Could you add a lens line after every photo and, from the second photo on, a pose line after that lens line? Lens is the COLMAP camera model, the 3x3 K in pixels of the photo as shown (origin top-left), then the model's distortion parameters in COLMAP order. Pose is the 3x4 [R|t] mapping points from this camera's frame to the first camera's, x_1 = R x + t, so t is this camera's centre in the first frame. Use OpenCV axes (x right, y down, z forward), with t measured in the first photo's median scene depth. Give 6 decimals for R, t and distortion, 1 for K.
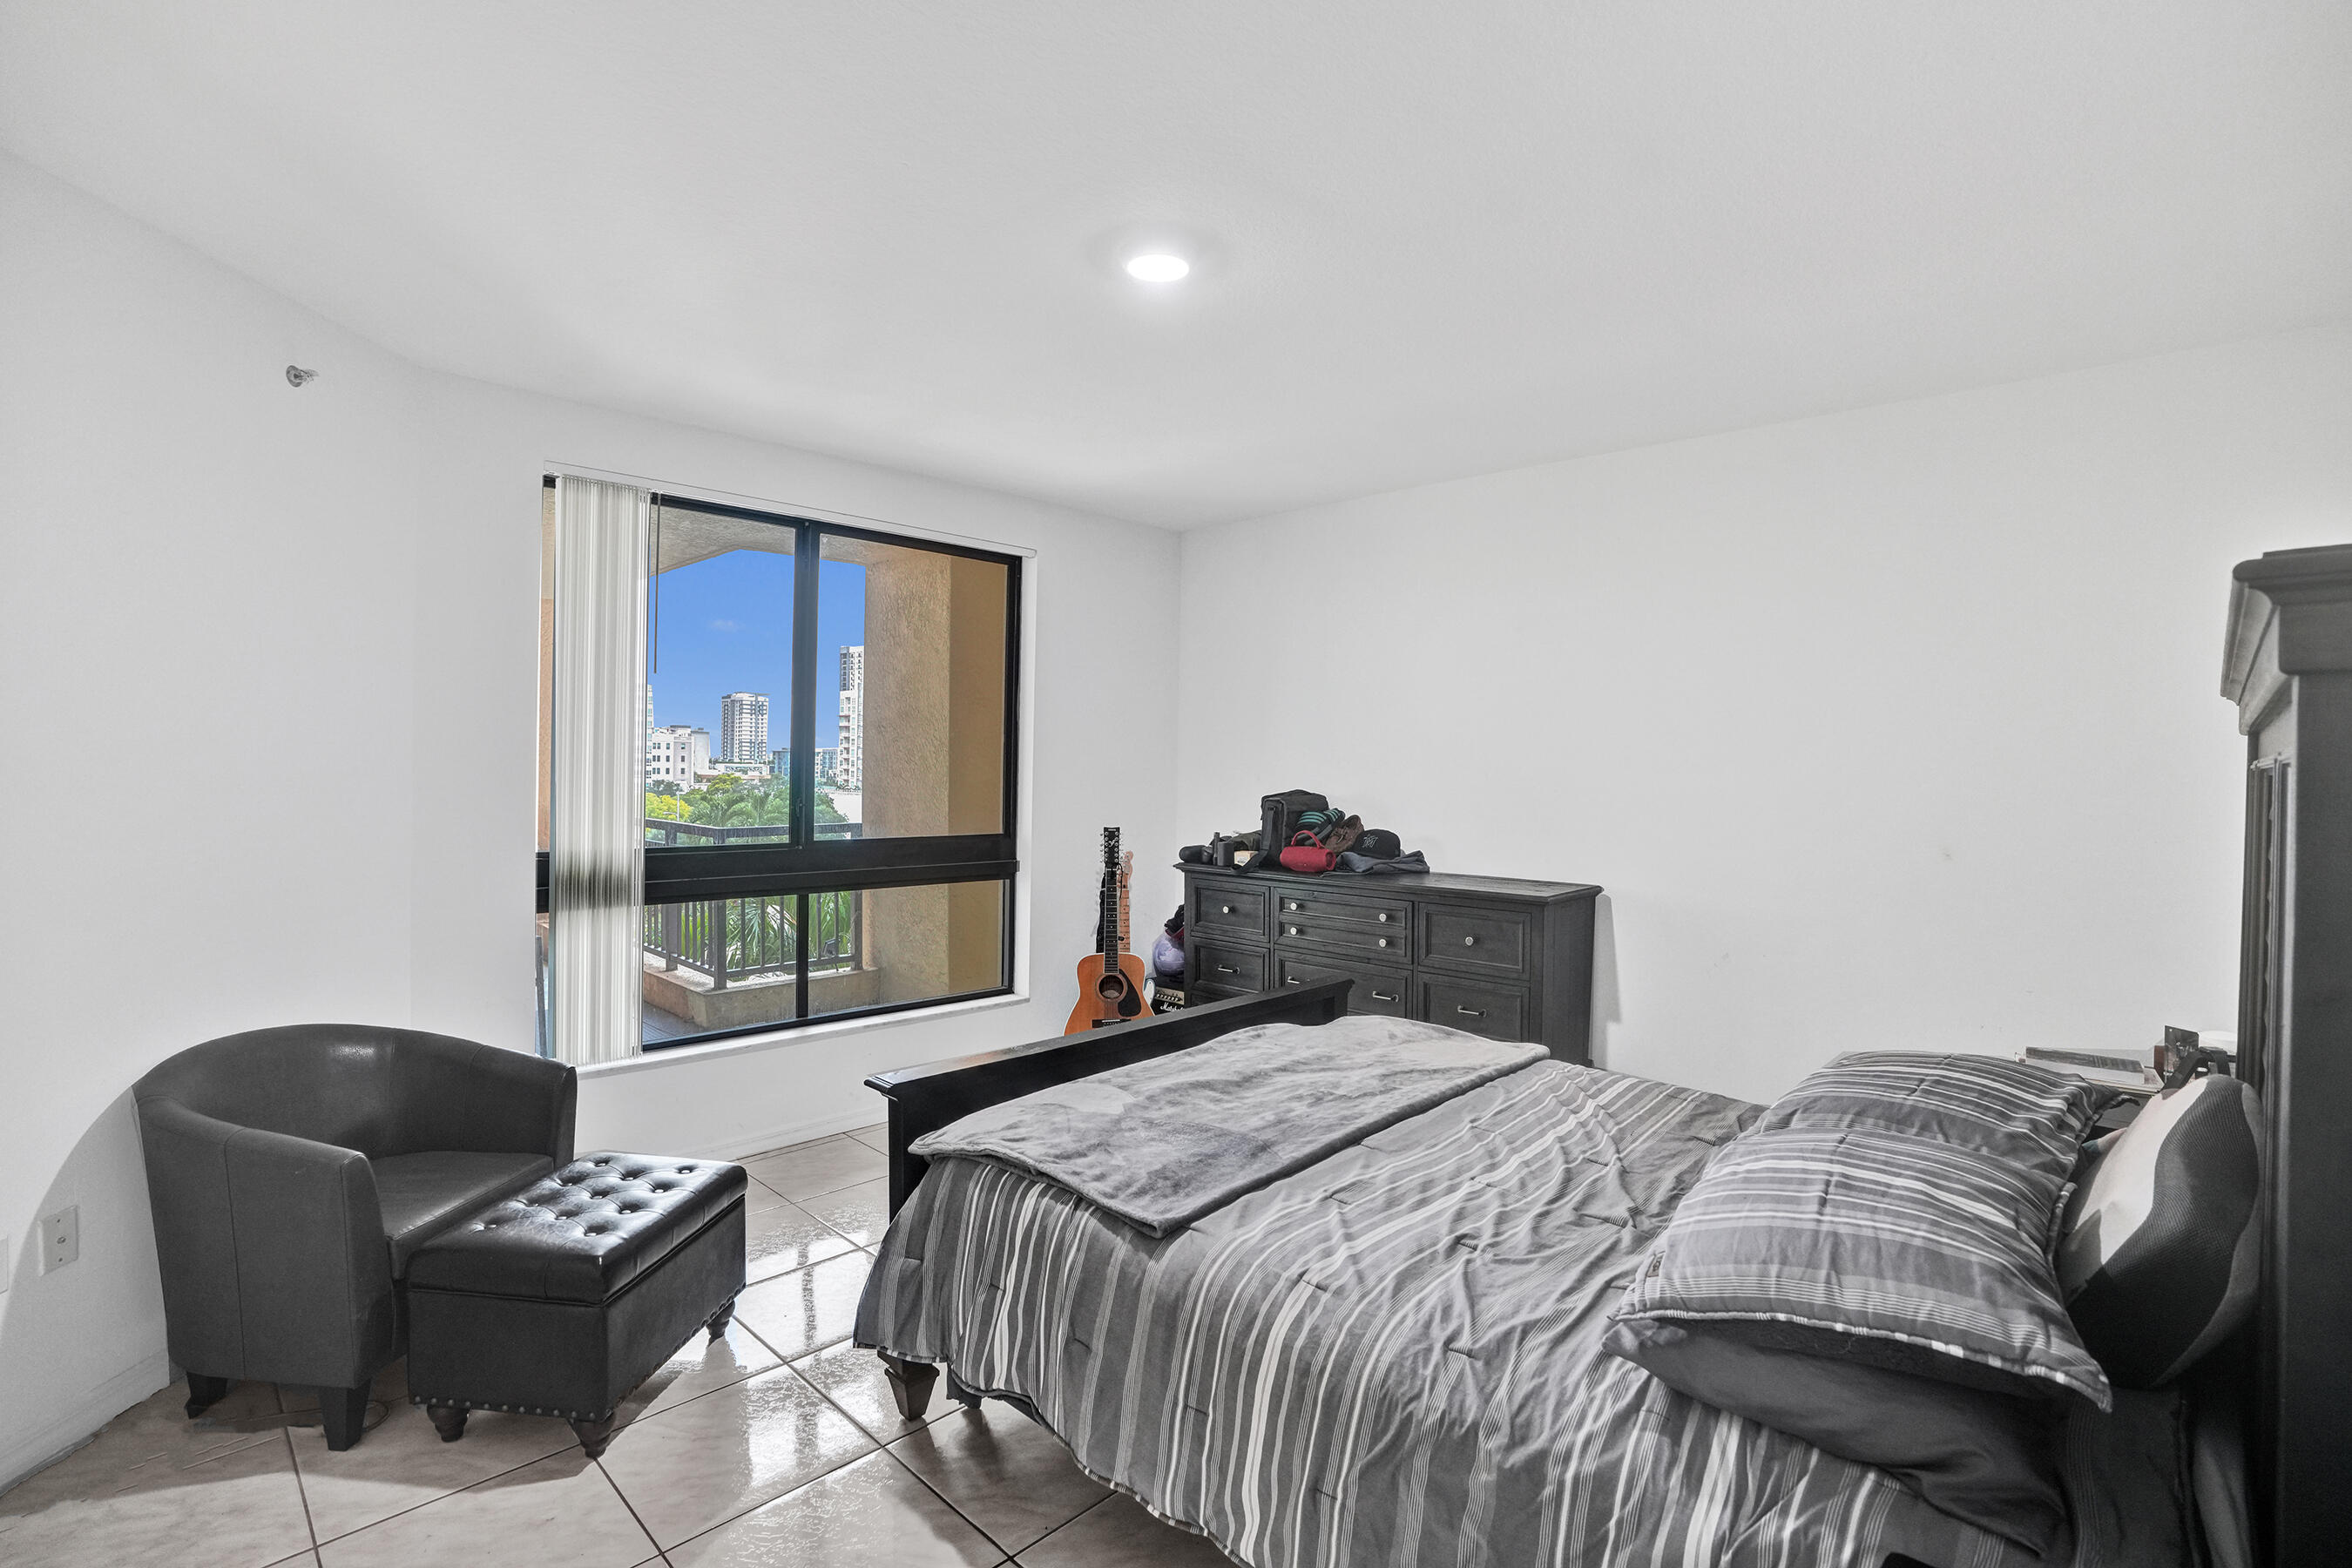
lens RADIAL K [[1112.6, 0, 1186.8], [0, 1112.6, 786.0], [0, 0, 1]] dist [-0.034026, 0.013553]
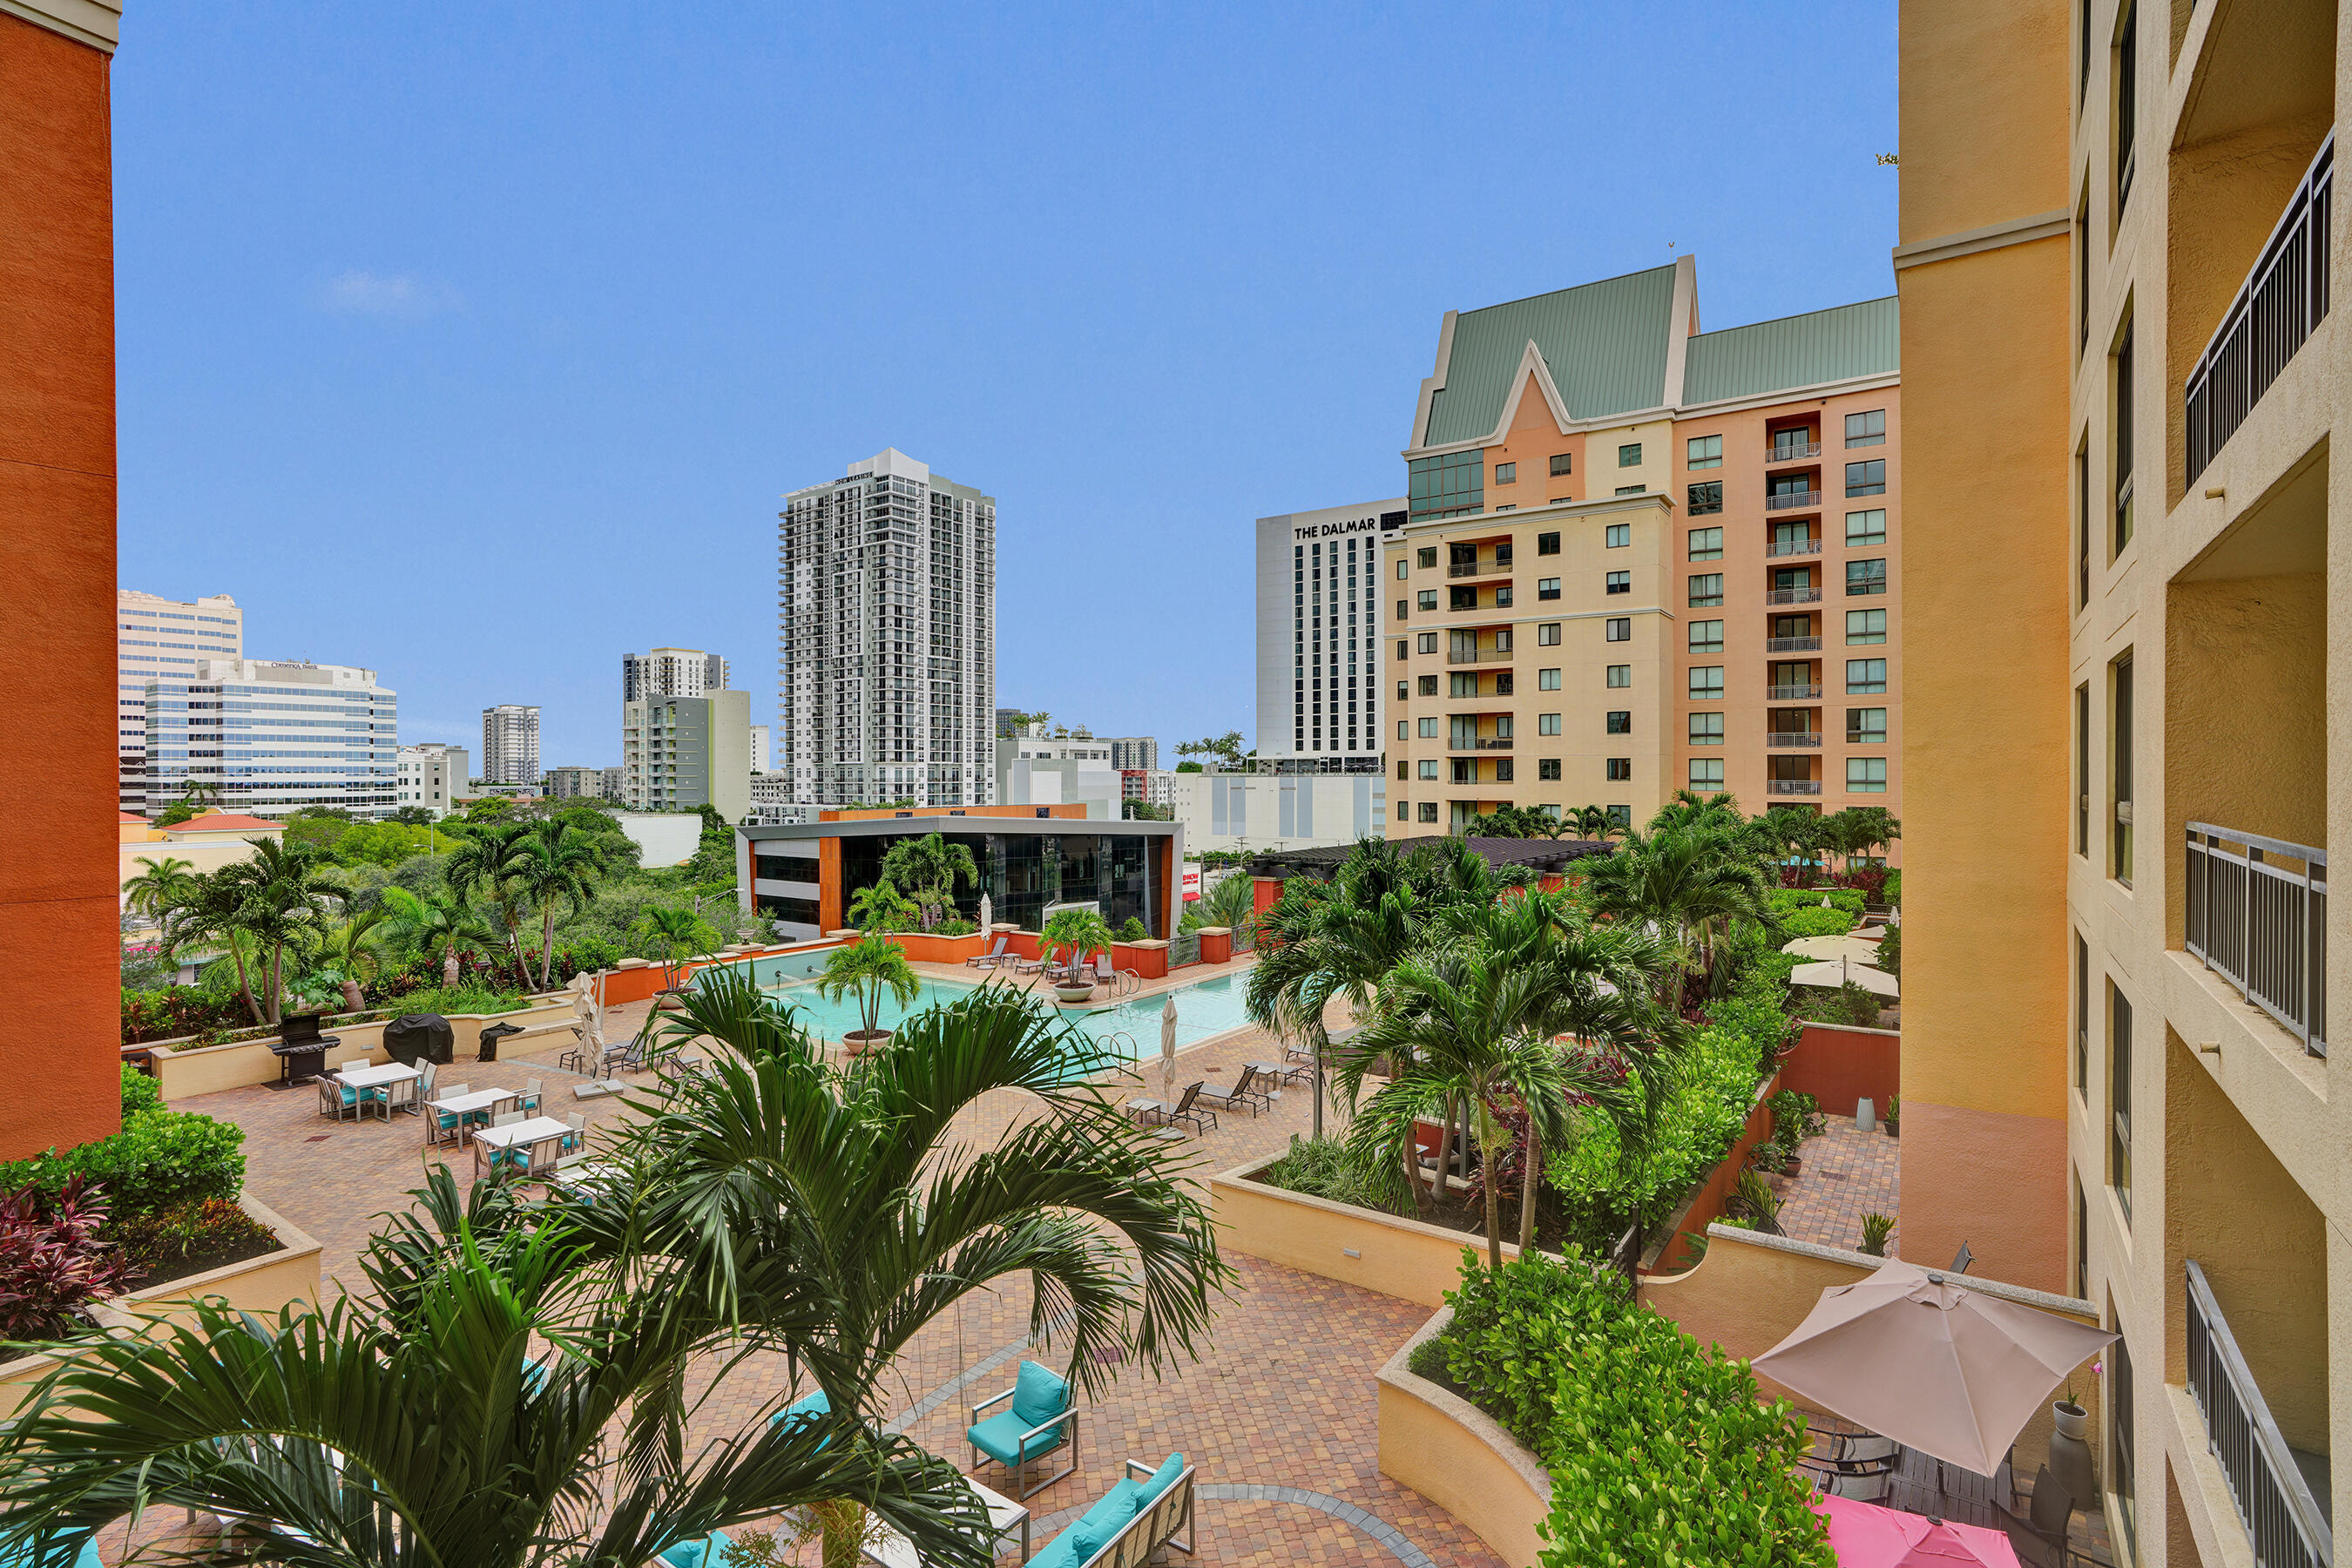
lens RADIAL K [[1112.6, 0, 1167.0], [0, 1112.6, 785.3], [0, 0, 1]] dist [-0.034026, 0.013553]
pose [[0.987014, -0.023939, 0.158840, -0.218251], [0.025285, 0.999659, -0.006458, -0.010612], [-0.158631, 0.010390, 0.987283, 0.467796]]
